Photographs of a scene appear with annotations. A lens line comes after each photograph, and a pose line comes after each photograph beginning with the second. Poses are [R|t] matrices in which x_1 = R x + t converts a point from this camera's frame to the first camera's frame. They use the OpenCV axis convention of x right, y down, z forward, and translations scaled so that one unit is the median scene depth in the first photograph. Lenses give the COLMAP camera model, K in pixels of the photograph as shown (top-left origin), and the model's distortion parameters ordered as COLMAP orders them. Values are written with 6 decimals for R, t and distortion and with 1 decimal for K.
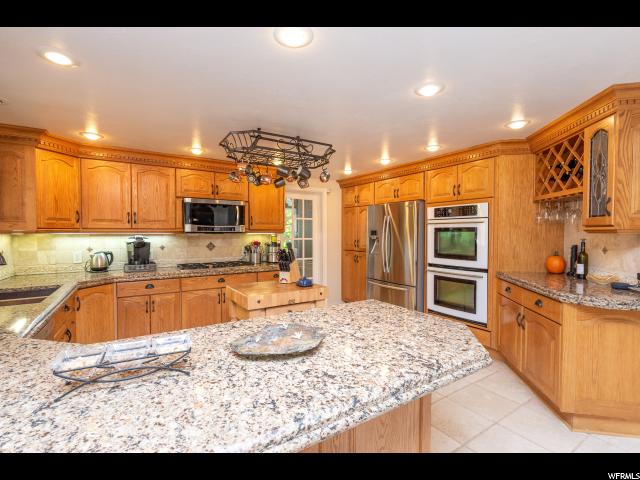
lens RADIAL K [[298.7, 0, 317.7], [0, 298.7, 239.1], [0, 0, 1]] dist [-0.001149, -0.000057]
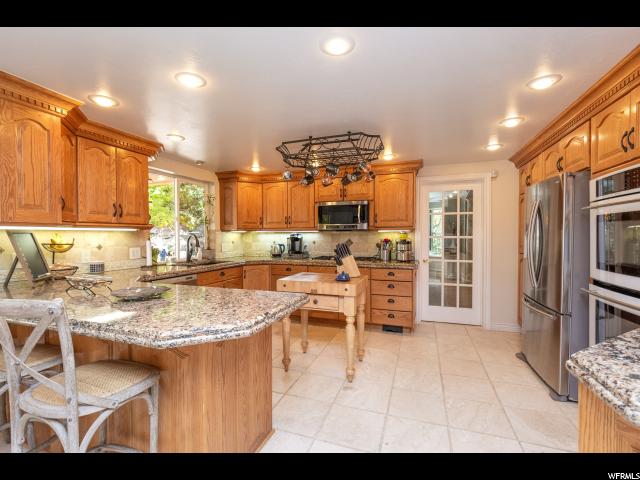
lens RADIAL K [[292.3, 0, 319.2], [0, 292.3, 238.3], [0, 0, 1]] dist [-0.005020, -0.001312]
pose [[0.604080, 0.007689, -0.796886, 0.536384], [-0.016546, 0.999859, -0.002895, 0.015754], [0.796752, 0.014935, 0.604122, 0.270512]]
